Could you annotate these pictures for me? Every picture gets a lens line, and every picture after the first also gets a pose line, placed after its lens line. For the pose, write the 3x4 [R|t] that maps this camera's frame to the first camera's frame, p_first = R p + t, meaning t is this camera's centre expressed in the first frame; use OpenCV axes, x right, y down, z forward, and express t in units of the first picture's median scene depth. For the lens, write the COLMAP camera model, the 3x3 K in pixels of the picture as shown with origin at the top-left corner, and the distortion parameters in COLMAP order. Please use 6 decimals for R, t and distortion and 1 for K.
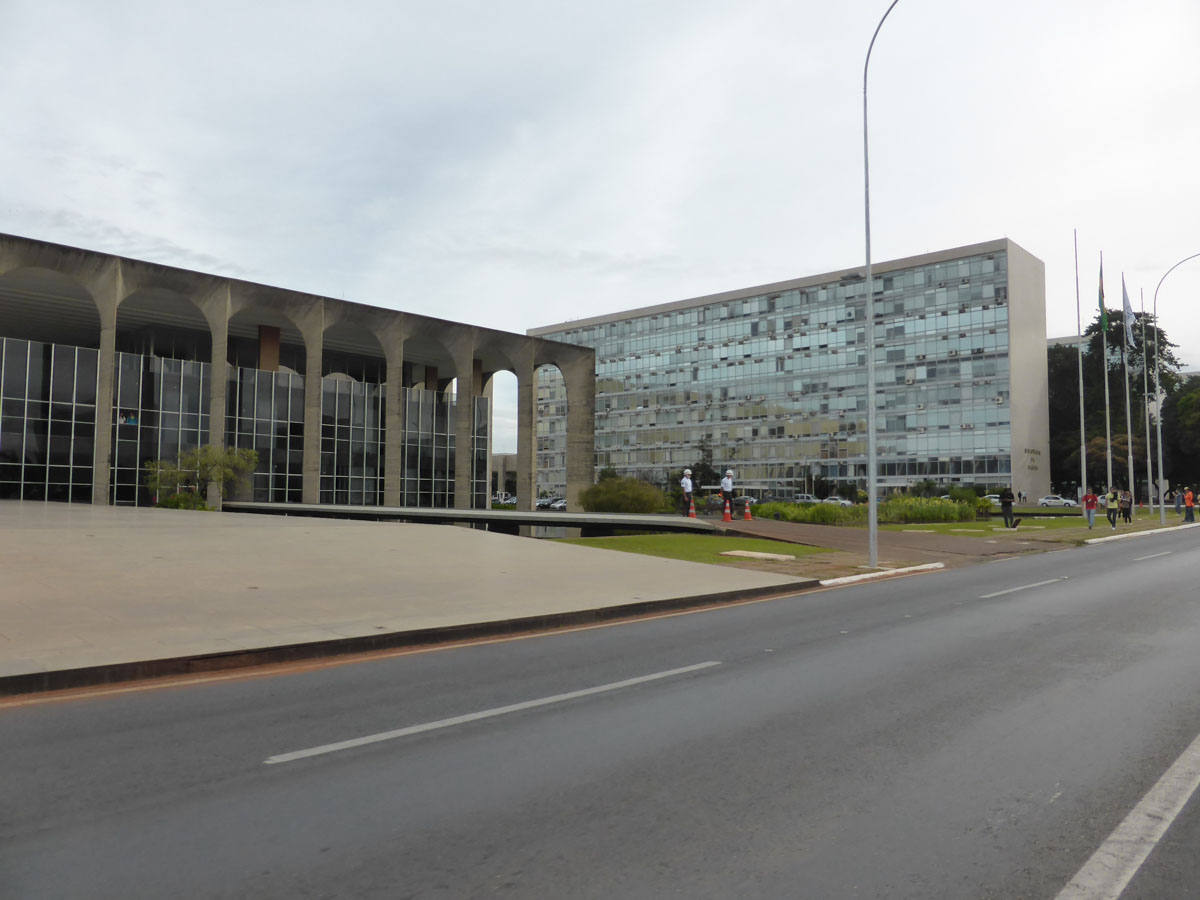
lens RADIAL K [[870.8, 0, 600.0], [0, 870.8, 450.0], [0, 0, 1]] dist [-0.138022, -0.000125]
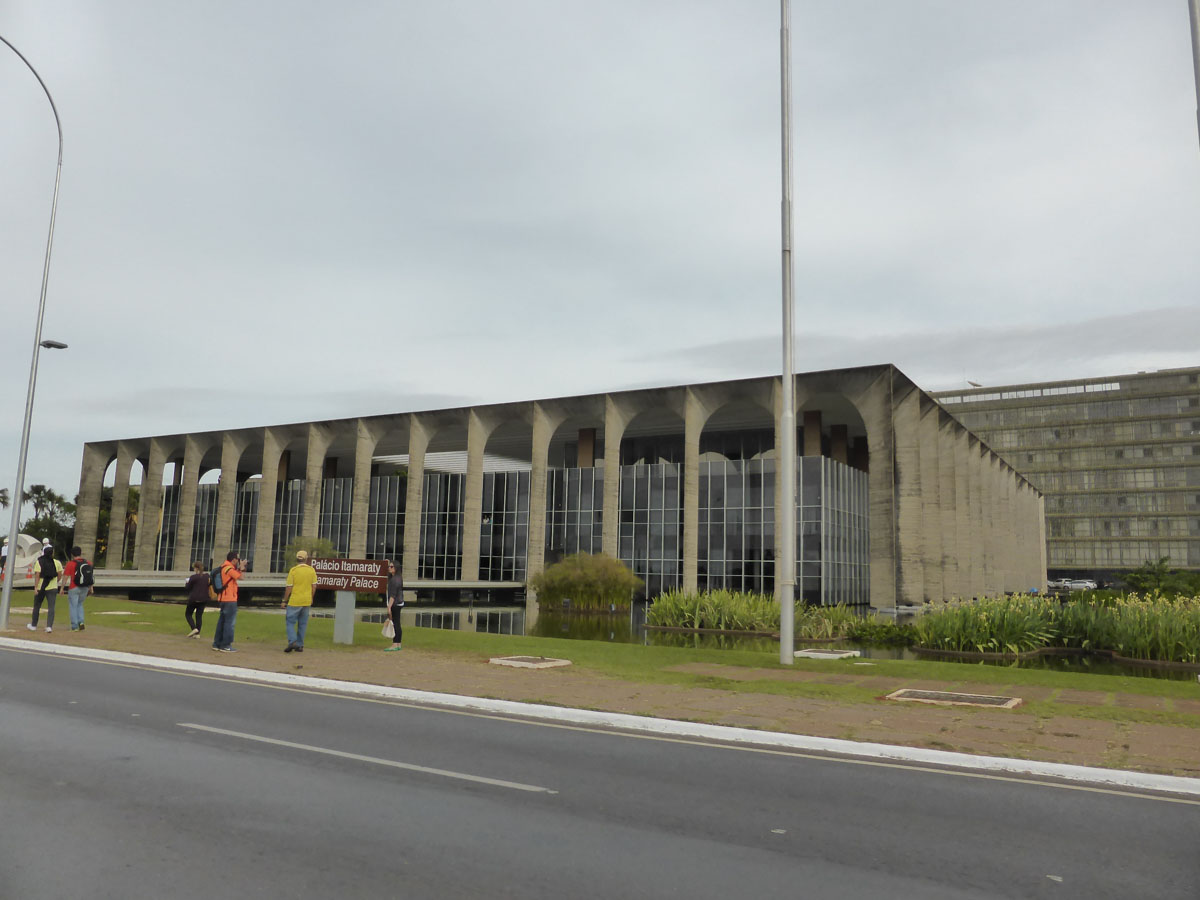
lens RADIAL K [[870.8, 0, 600.0], [0, 870.8, 450.0], [0, 0, 1]] dist [-0.138022, -0.000125]
pose [[0.200914, -0.148857, -0.968233, 0.694402], [0.028355, 0.988857, -0.146144, 0.050963], [0.979198, 0.001908, 0.202896, 0.733748]]
